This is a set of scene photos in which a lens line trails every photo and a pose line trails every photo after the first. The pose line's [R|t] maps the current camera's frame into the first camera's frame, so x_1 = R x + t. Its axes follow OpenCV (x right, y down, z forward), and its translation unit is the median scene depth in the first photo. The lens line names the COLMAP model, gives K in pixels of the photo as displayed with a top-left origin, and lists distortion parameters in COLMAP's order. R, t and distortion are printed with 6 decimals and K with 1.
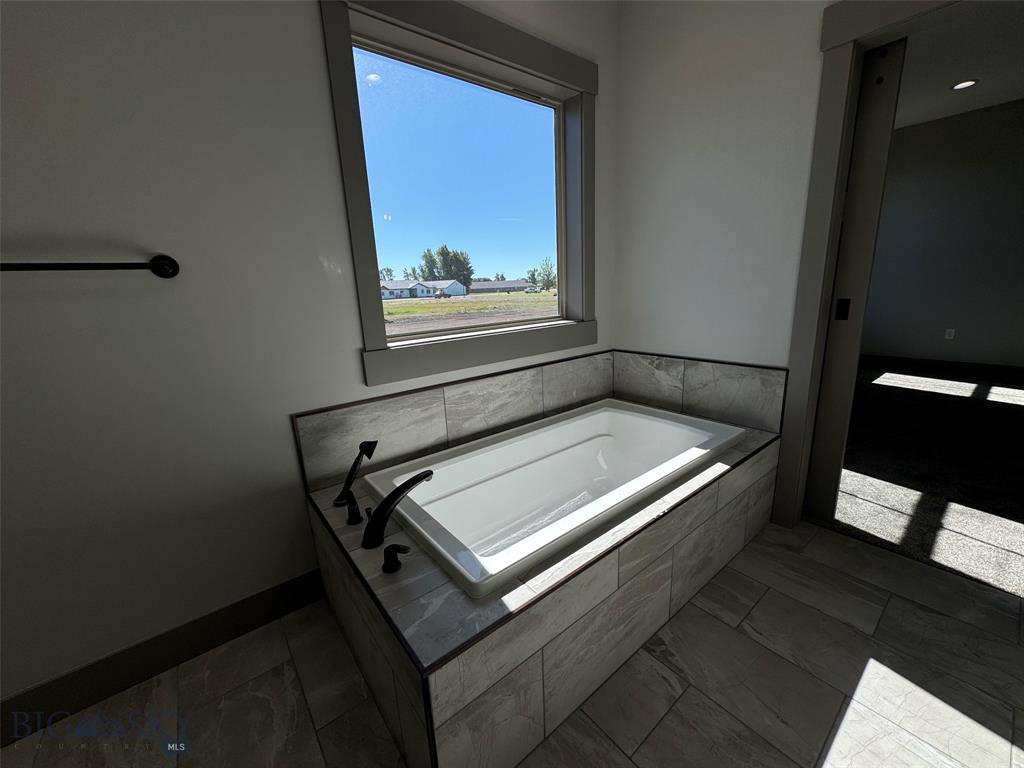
lens RADIAL K [[406.3, 0, 511.6], [0, 406.3, 382.8], [0, 0, 1]] dist [-0.001326, 0.000344]
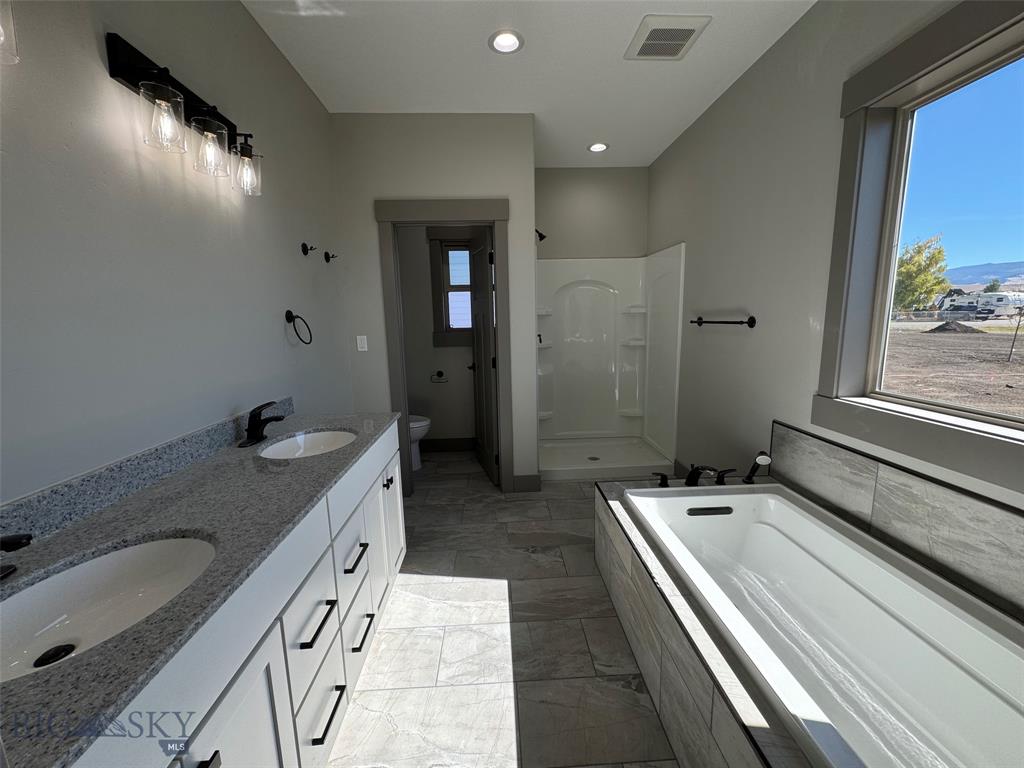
lens RADIAL K [[406.3, 0, 509.0], [0, 406.3, 383.9], [0, 0, 1]] dist [-0.001326, 0.000344]
pose [[-0.598881, 0.186766, -0.778756, 0.997153], [-0.135482, 0.934781, 0.328374, -0.340332], [0.789295, 0.302164, -0.534519, 0.833609]]
